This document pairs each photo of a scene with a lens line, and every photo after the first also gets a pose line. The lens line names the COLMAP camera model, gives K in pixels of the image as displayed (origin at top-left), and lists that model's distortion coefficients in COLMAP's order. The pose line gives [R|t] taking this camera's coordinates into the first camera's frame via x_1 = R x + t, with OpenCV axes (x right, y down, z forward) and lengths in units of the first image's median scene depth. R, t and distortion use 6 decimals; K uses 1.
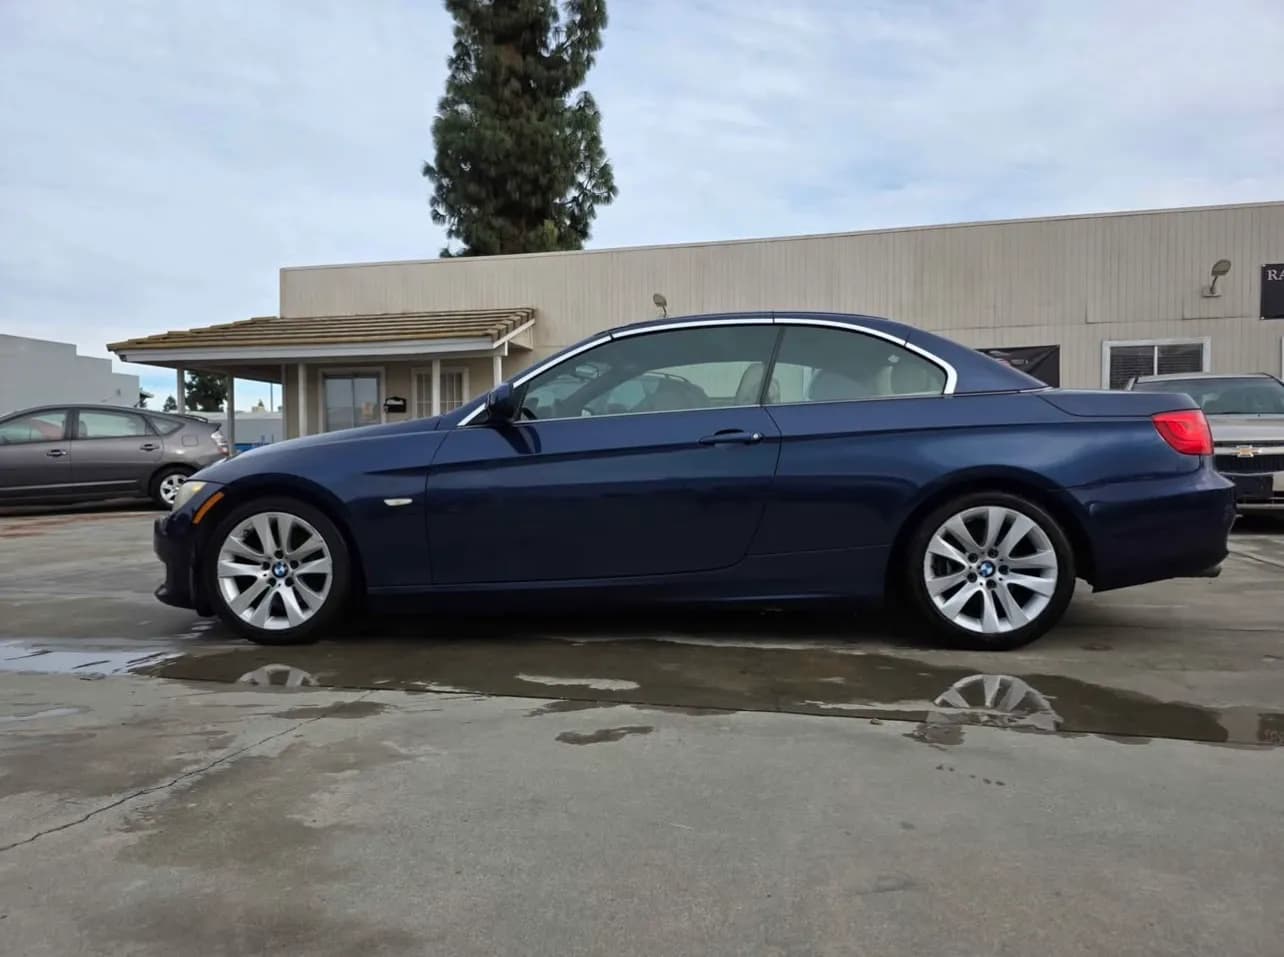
lens RADIAL K [[857.1, 0, 648.3], [0, 857.1, 482.9], [0, 0, 1]] dist [0.060585, -0.050262]
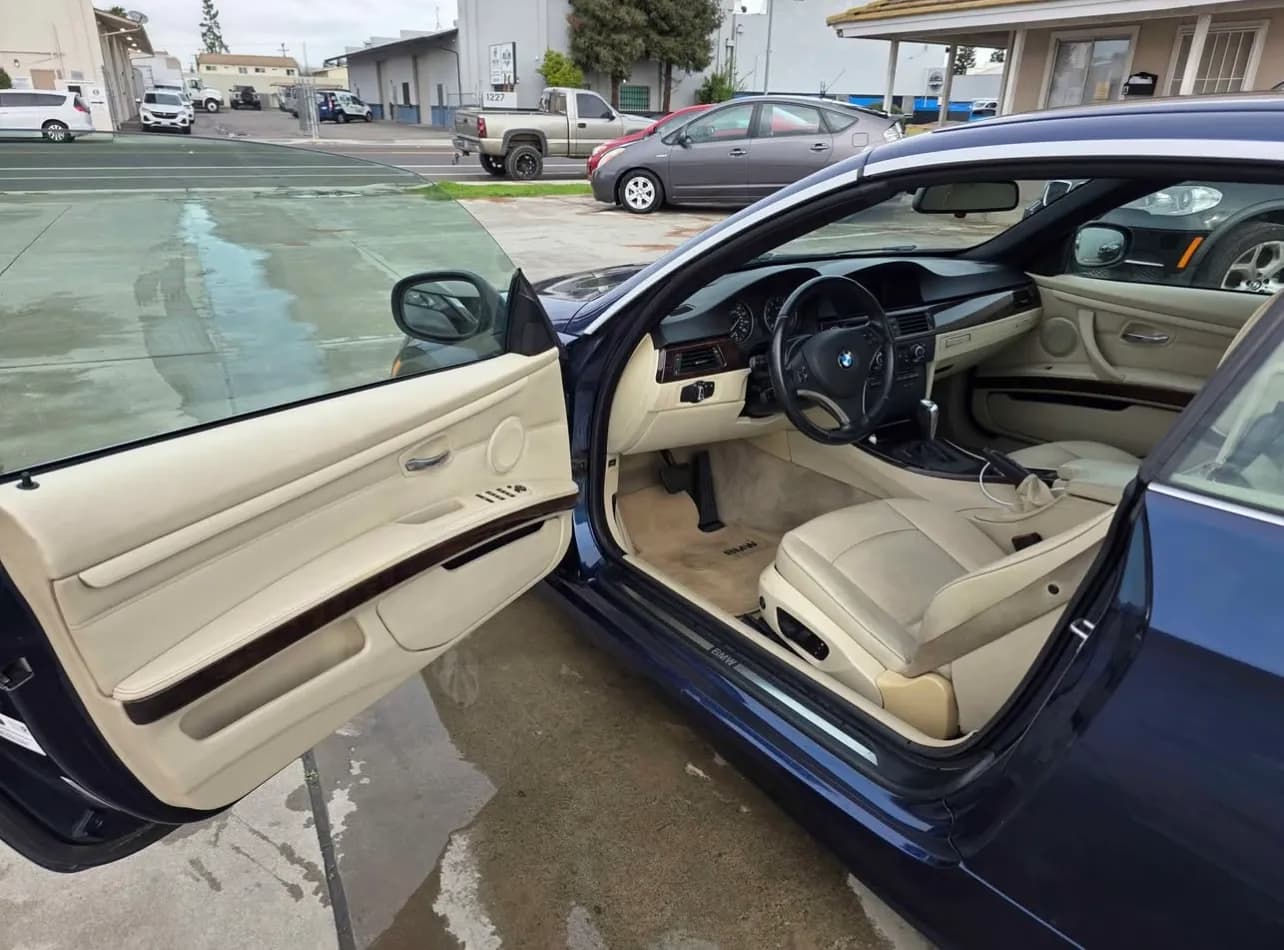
lens RADIAL K [[876.2, 0, 640.5], [0, 876.2, 477.9], [0, 0, 1]] dist [0.039402, -0.029069]
pose [[0.651385, 0.308271, -0.693302, 0.060334], [-0.041573, 0.926873, 0.373067, -0.050259], [0.757608, -0.214188, 0.616566, 0.168859]]
